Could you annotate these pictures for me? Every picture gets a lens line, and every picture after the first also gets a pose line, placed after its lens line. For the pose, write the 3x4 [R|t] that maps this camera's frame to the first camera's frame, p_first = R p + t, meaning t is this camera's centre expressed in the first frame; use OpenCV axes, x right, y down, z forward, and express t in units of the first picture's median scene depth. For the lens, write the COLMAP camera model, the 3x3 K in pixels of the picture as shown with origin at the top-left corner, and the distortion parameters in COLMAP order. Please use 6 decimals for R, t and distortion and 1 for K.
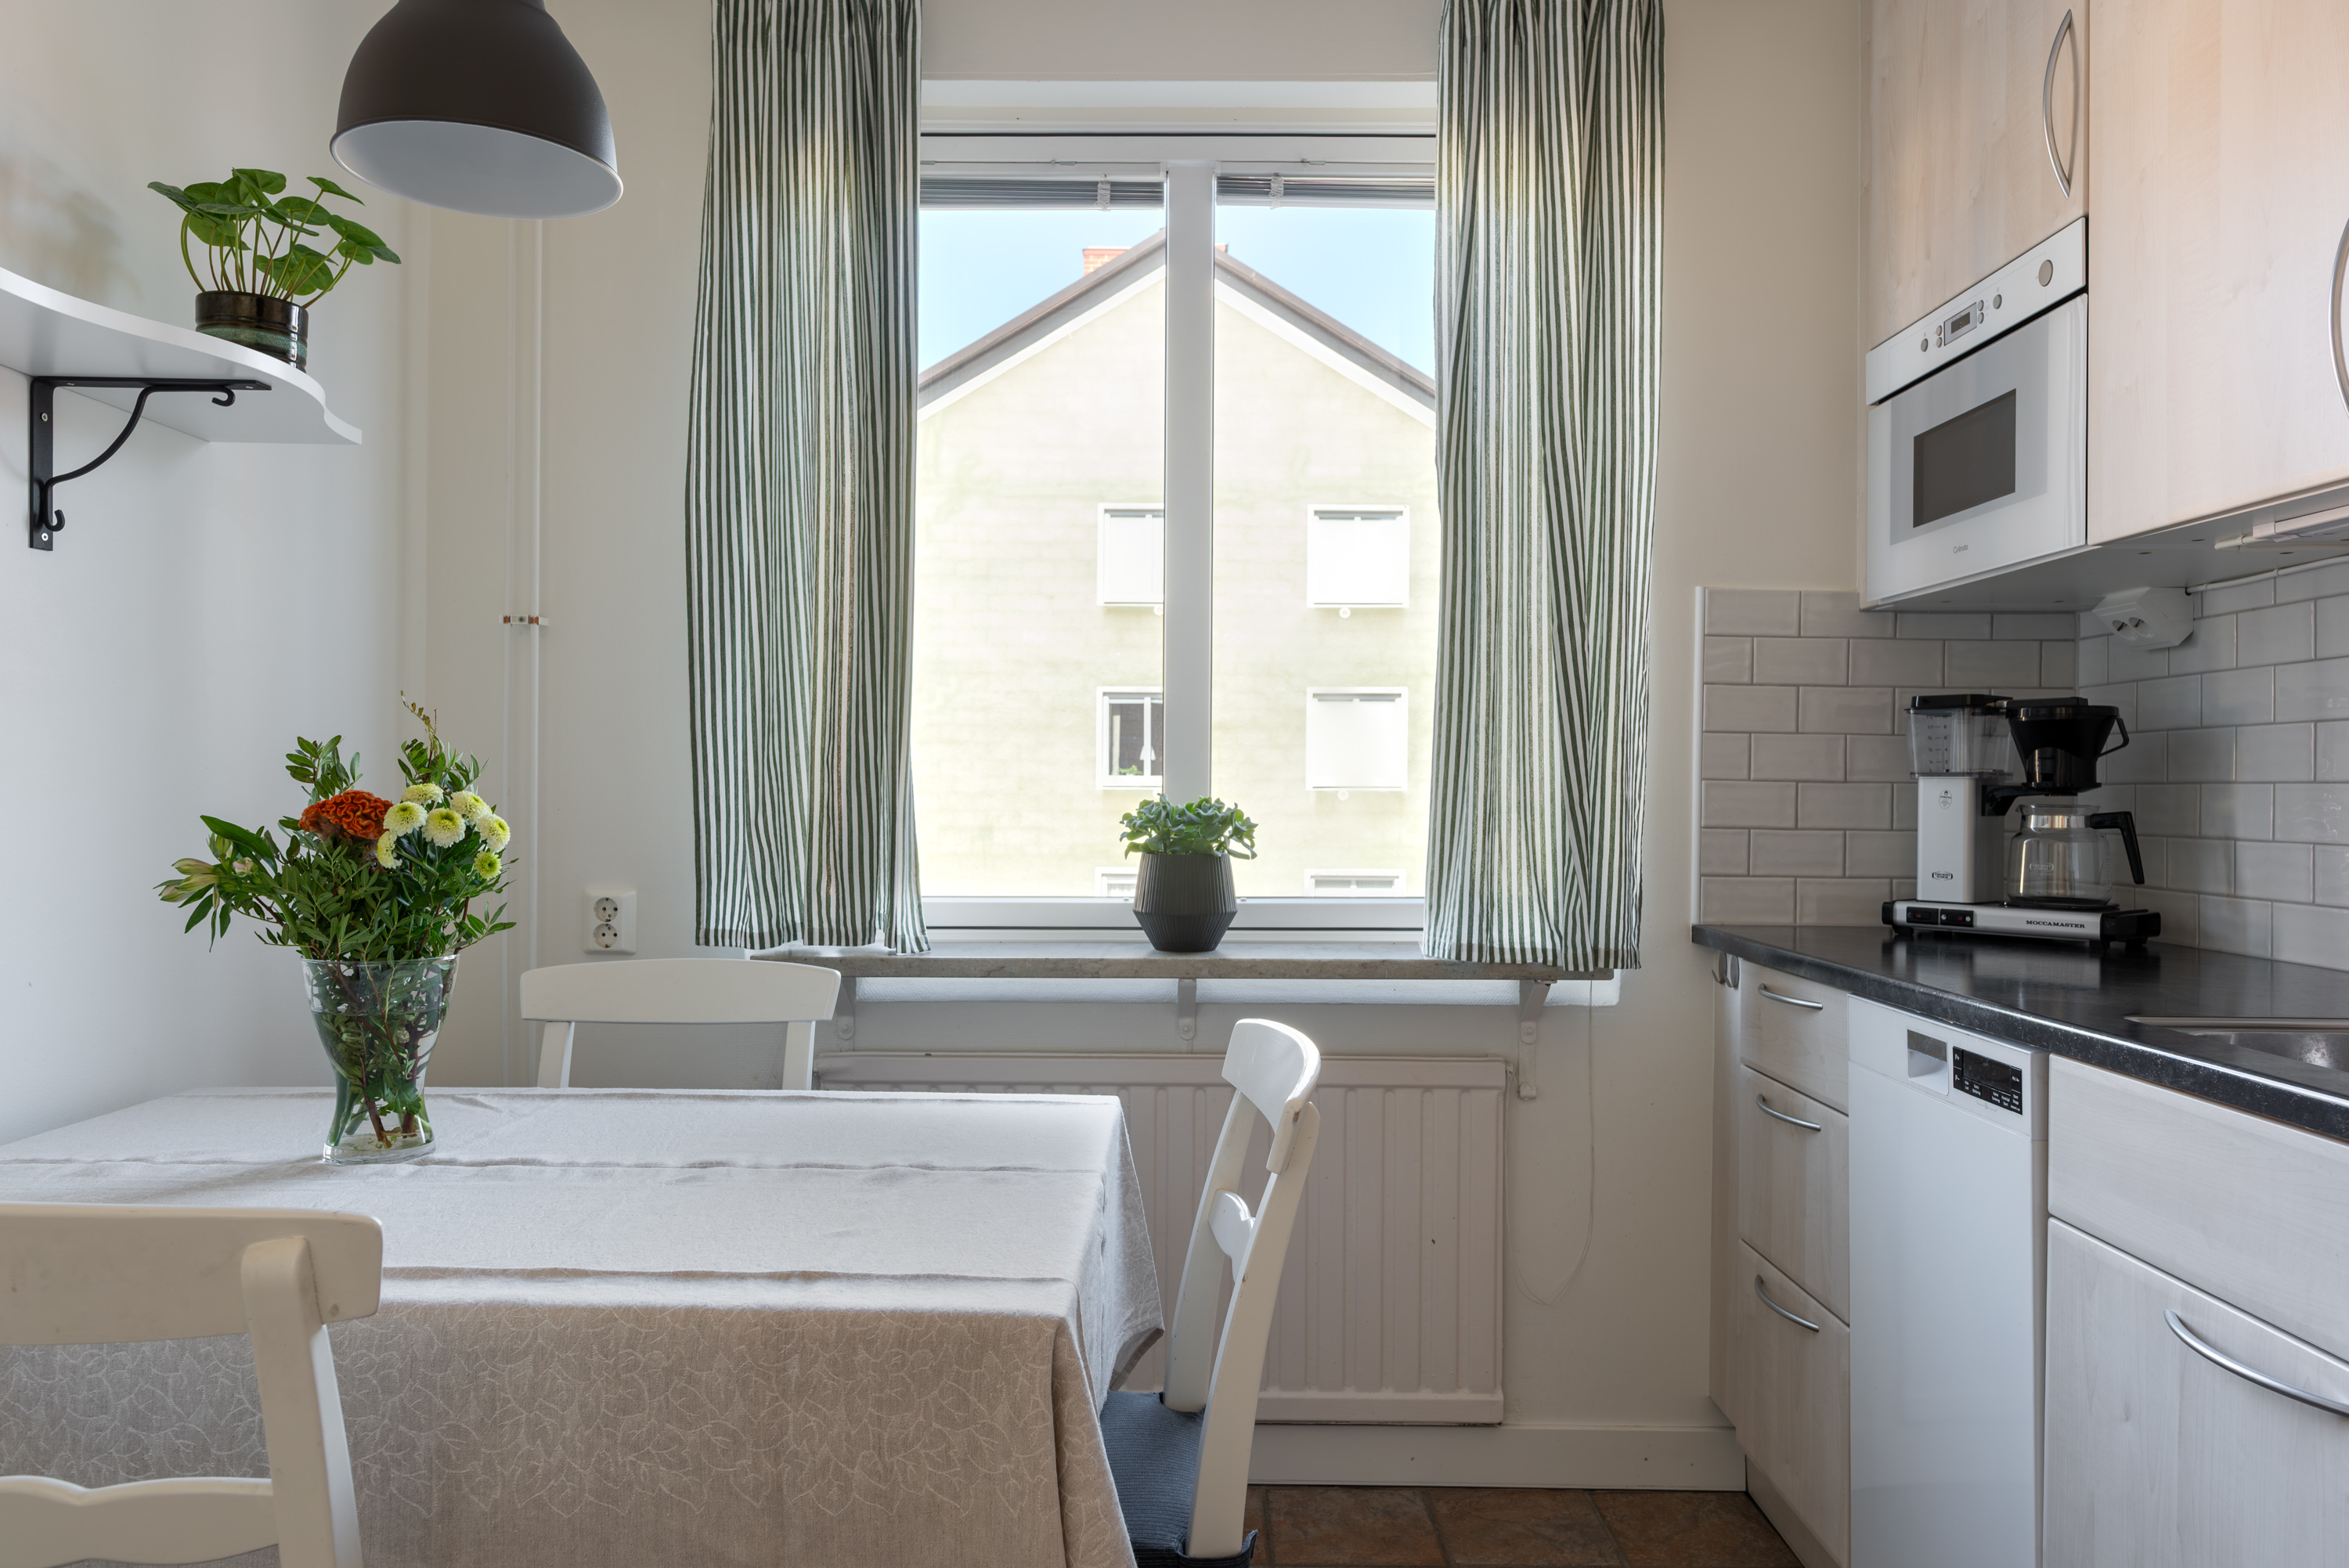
lens RADIAL K [[1599.9, 0, 1170.3], [0, 1599.9, 790.0], [0, 0, 1]] dist [0.008614, -0.008295]
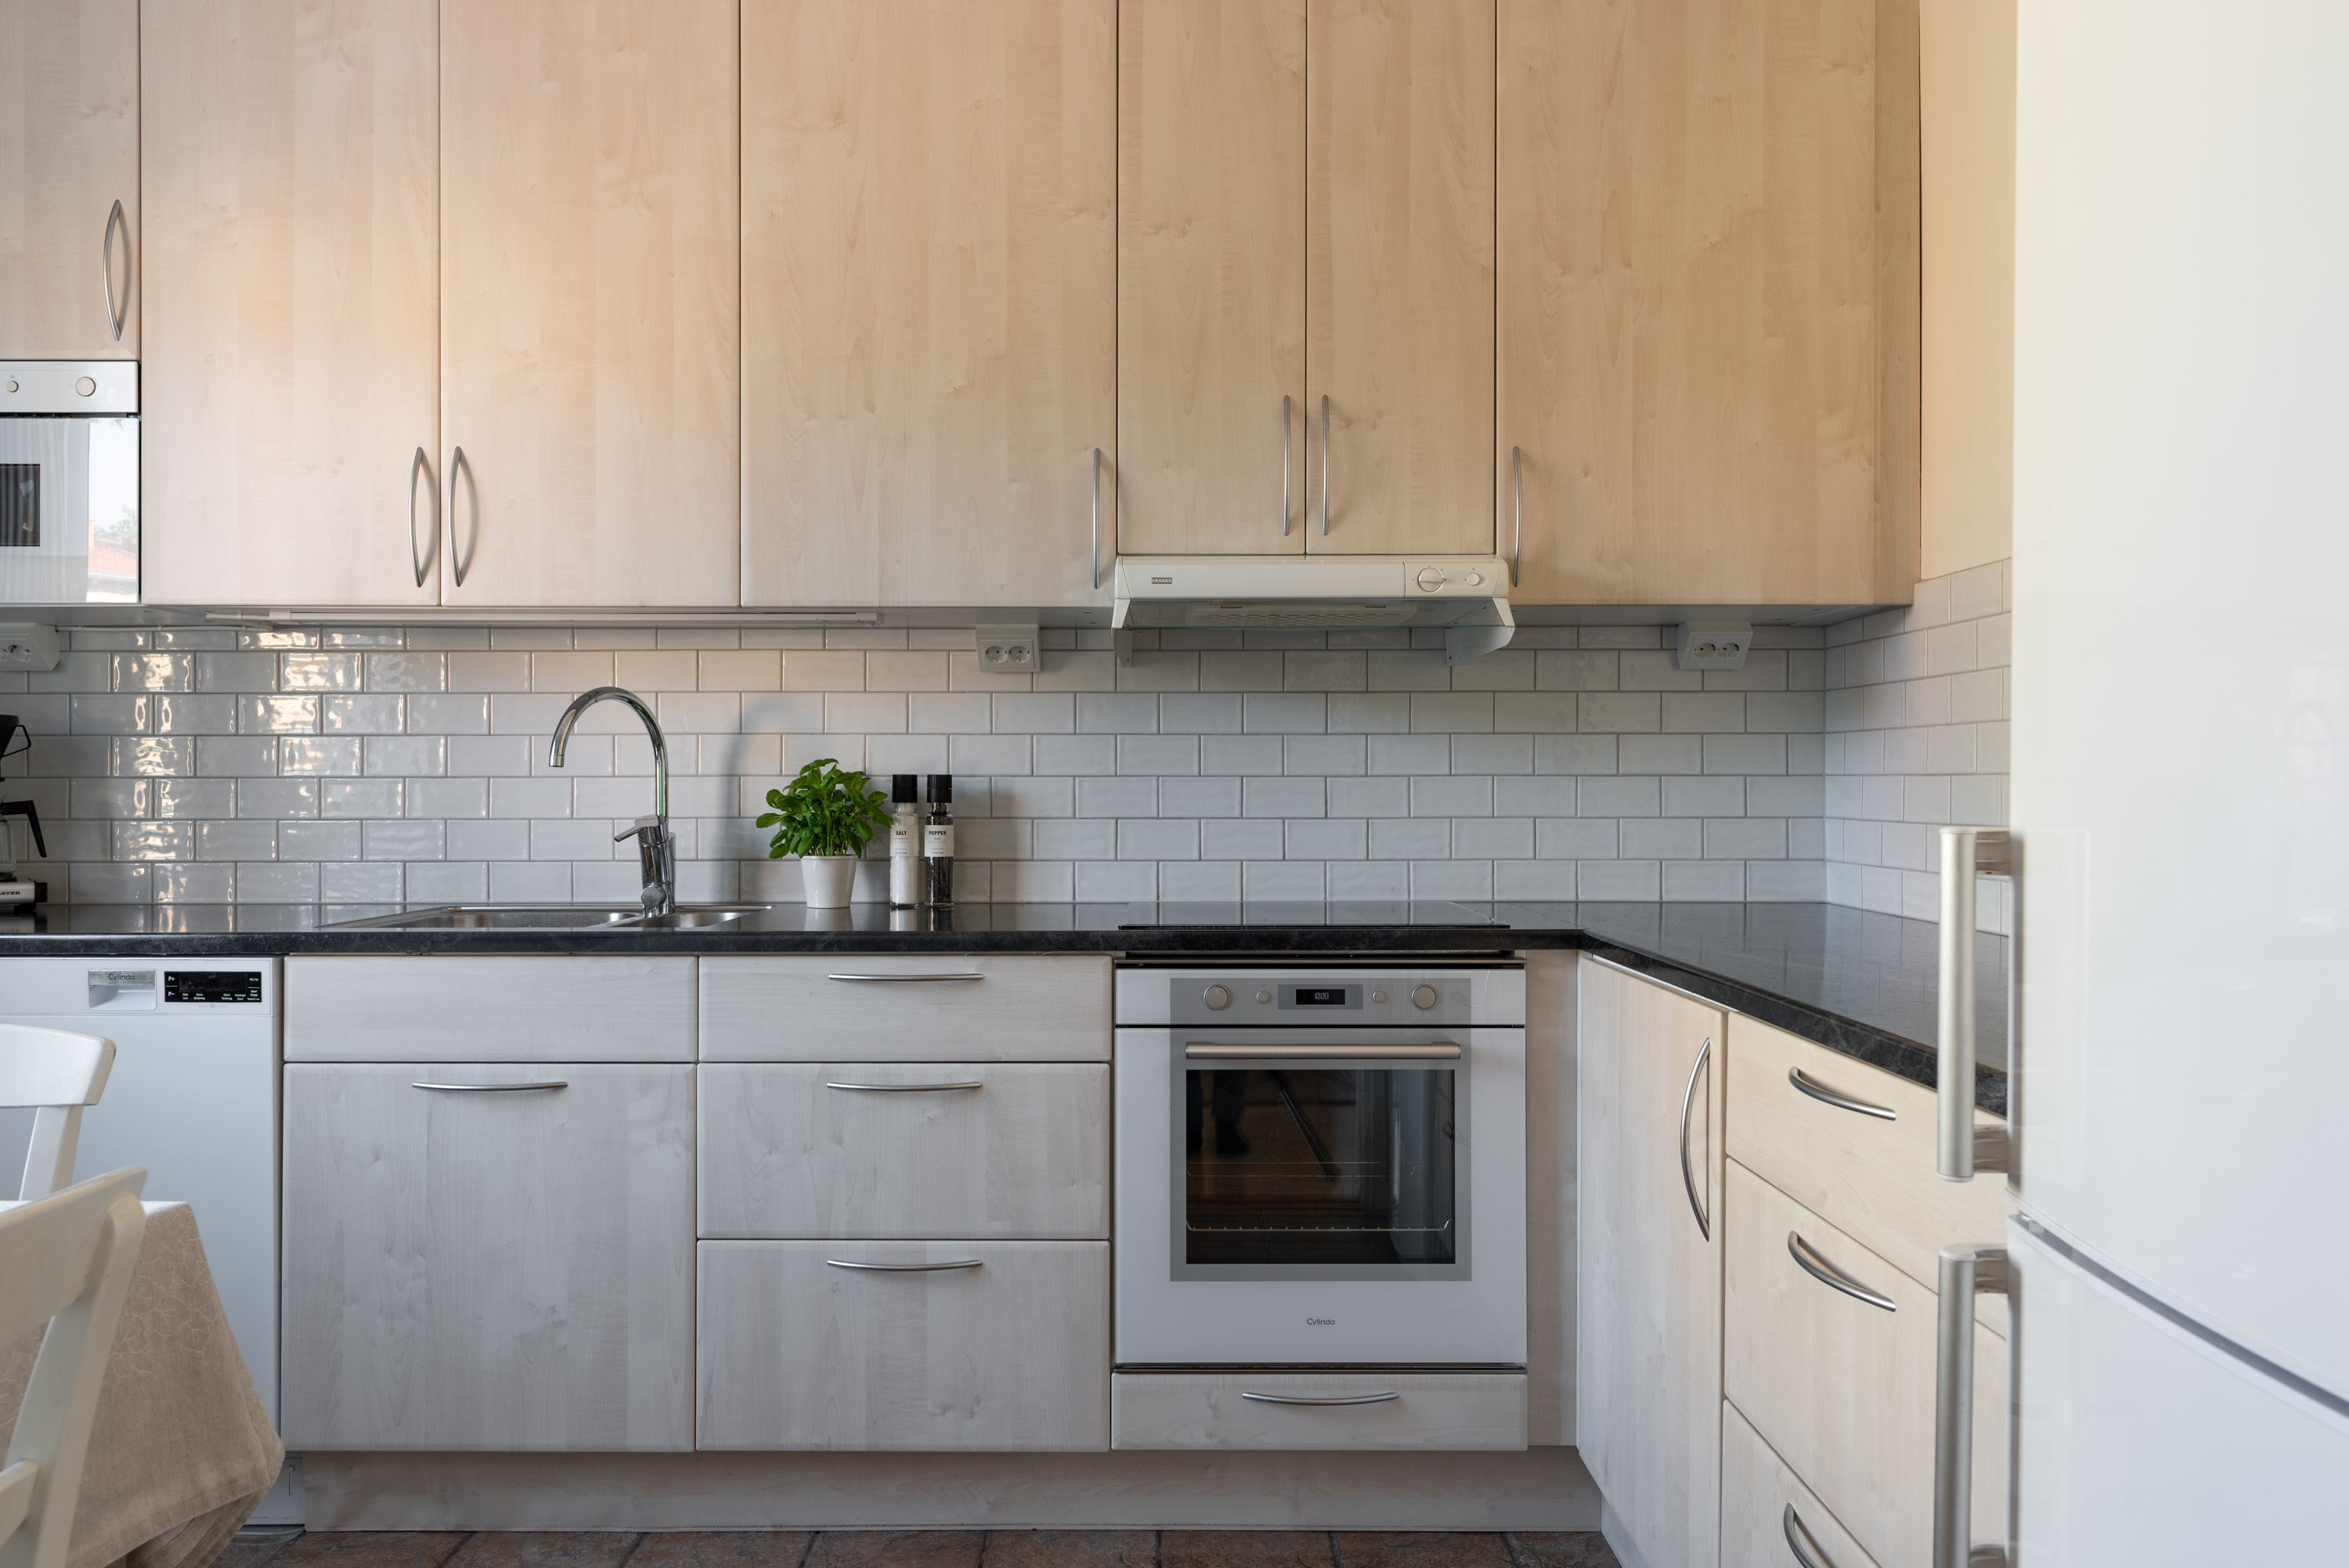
lens RADIAL K [[1607.6, 0, 1156.5], [0, 1607.6, 784.3], [0, 0, 1]] dist [0.012685, -0.015581]
pose [[0.007648, -0.006073, 0.999952, -0.660055], [0.001636, 0.999980, 0.006061, -0.005409], [-0.999969, 0.001590, 0.007658, 0.106466]]
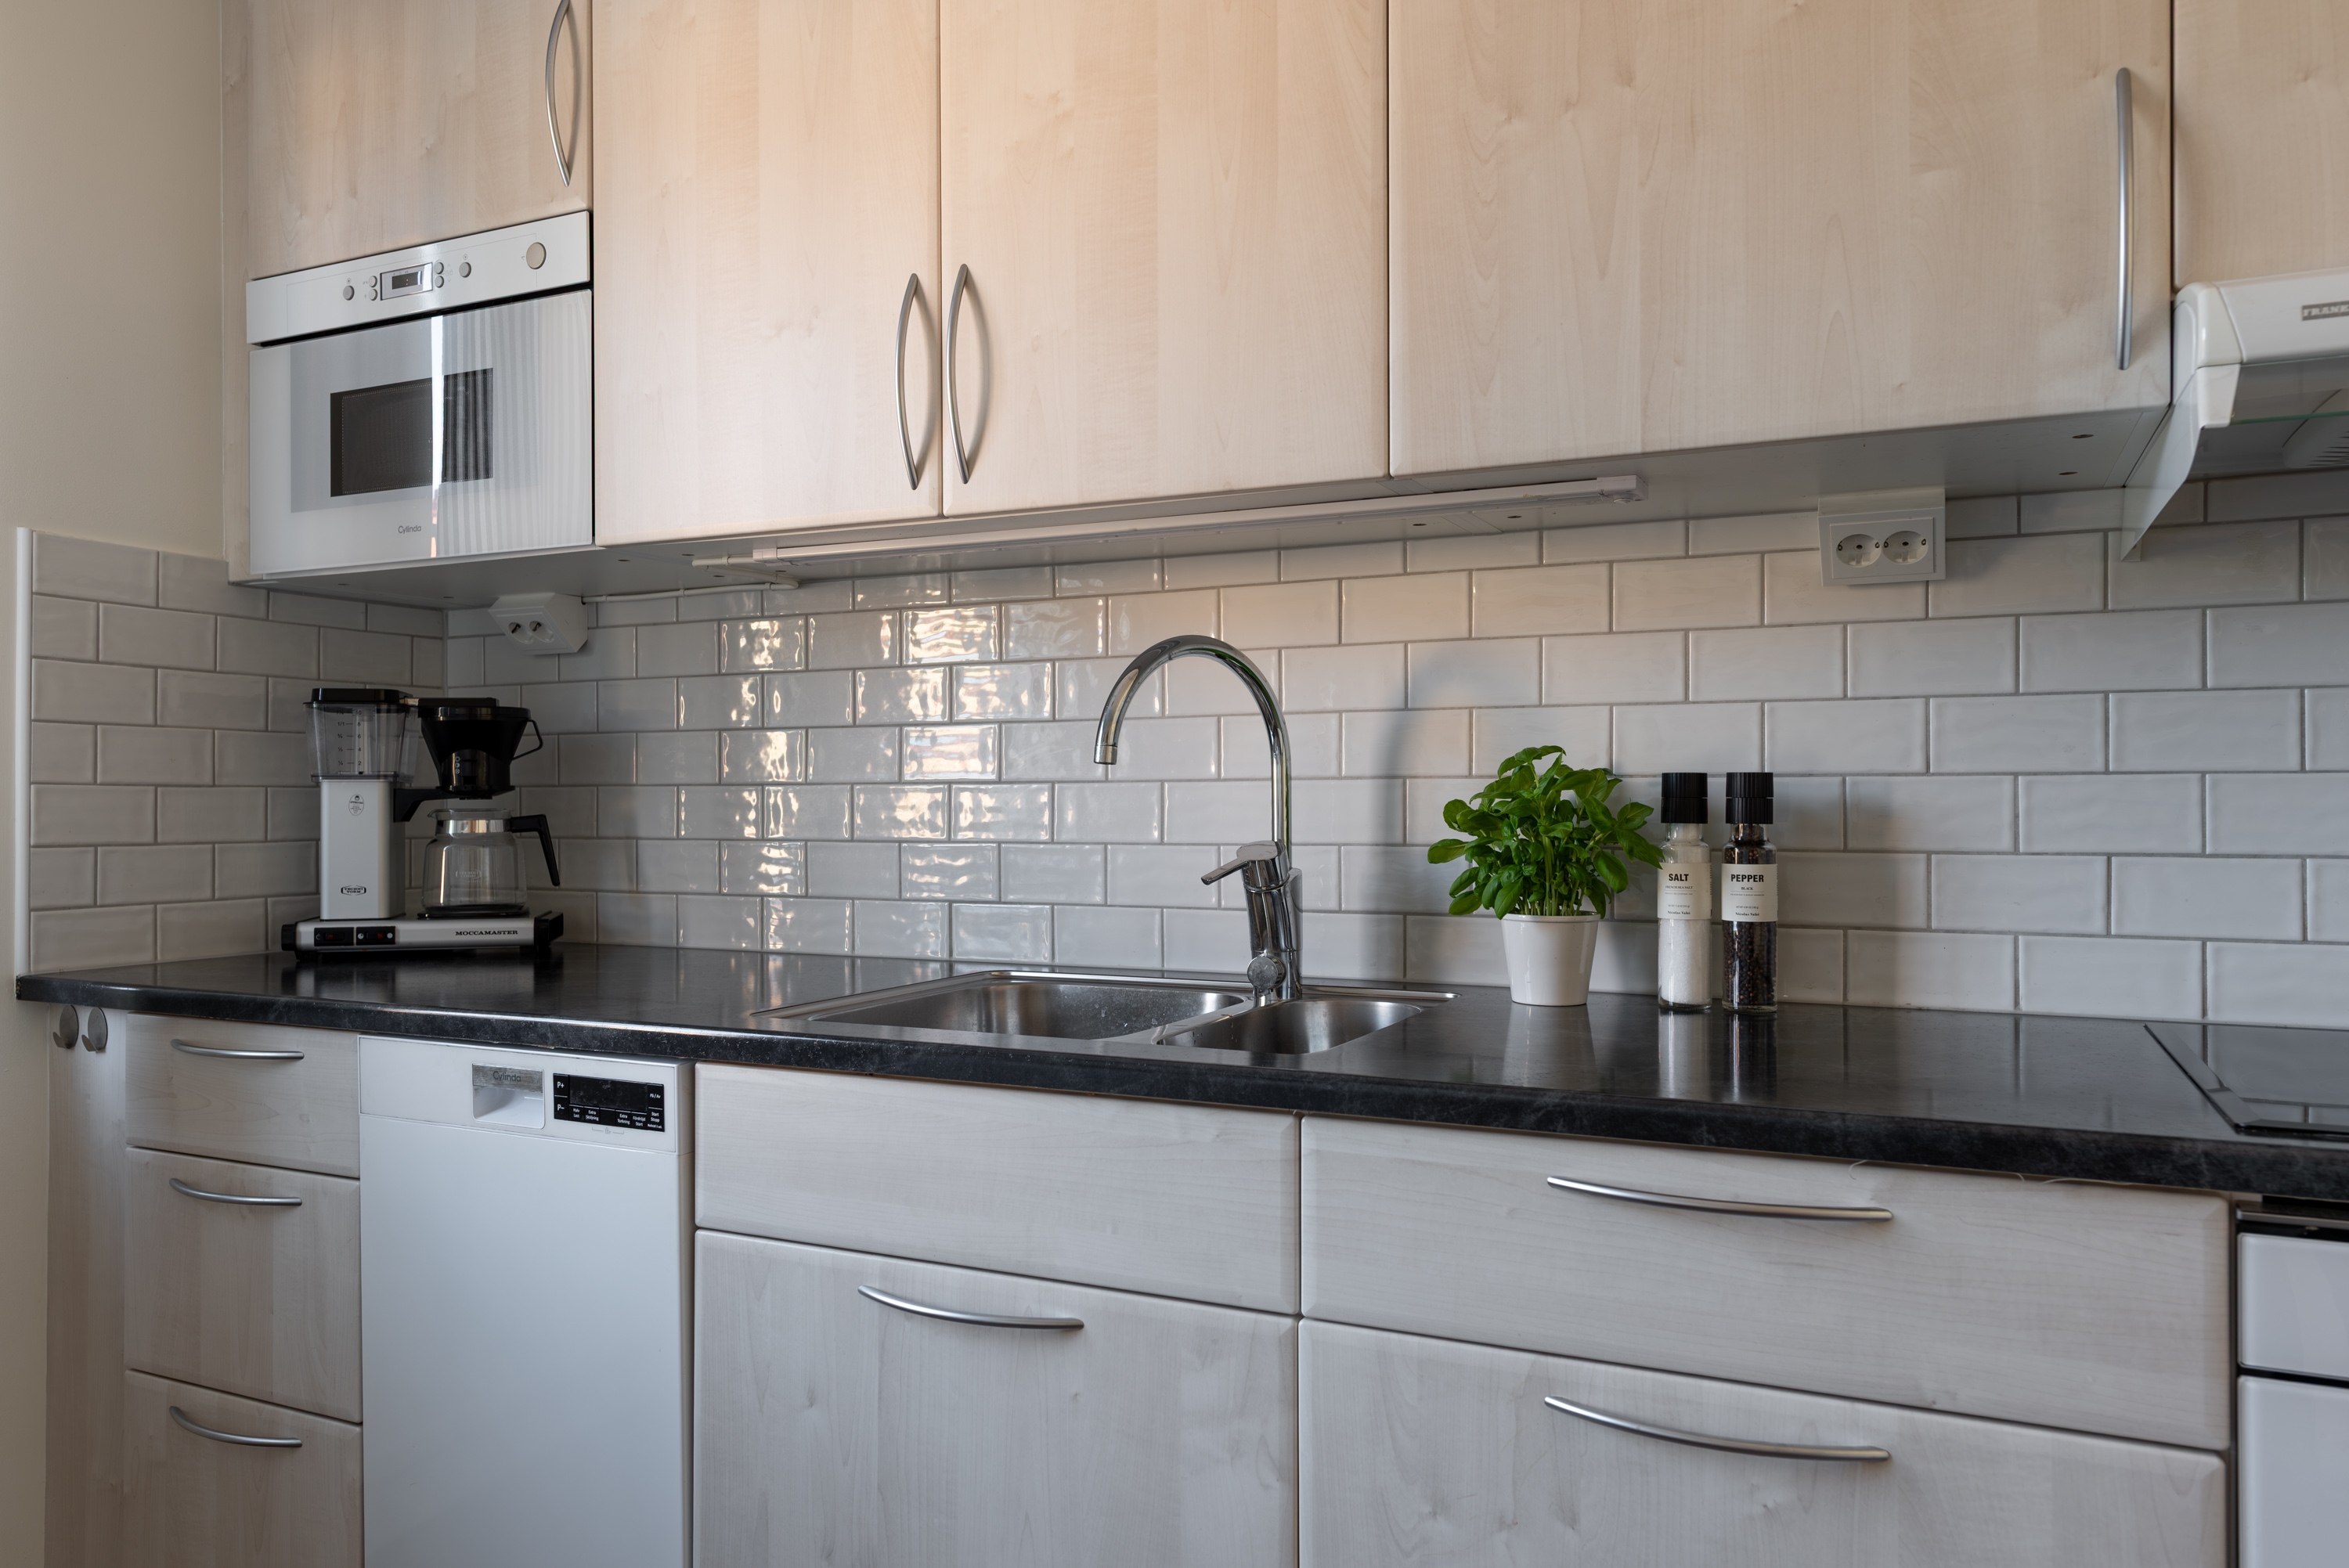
lens RADIAL K [[1607.6, 0, 1171.7], [0, 1607.6, 789.6], [0, 0, 1]] dist [0.012685, -0.015581]
pose [[0.428337, -0.006484, 0.903596, -0.144431], [0.007474, 0.999965, 0.003633, -0.002722], [-0.903588, 0.005197, 0.428371, 0.212638]]
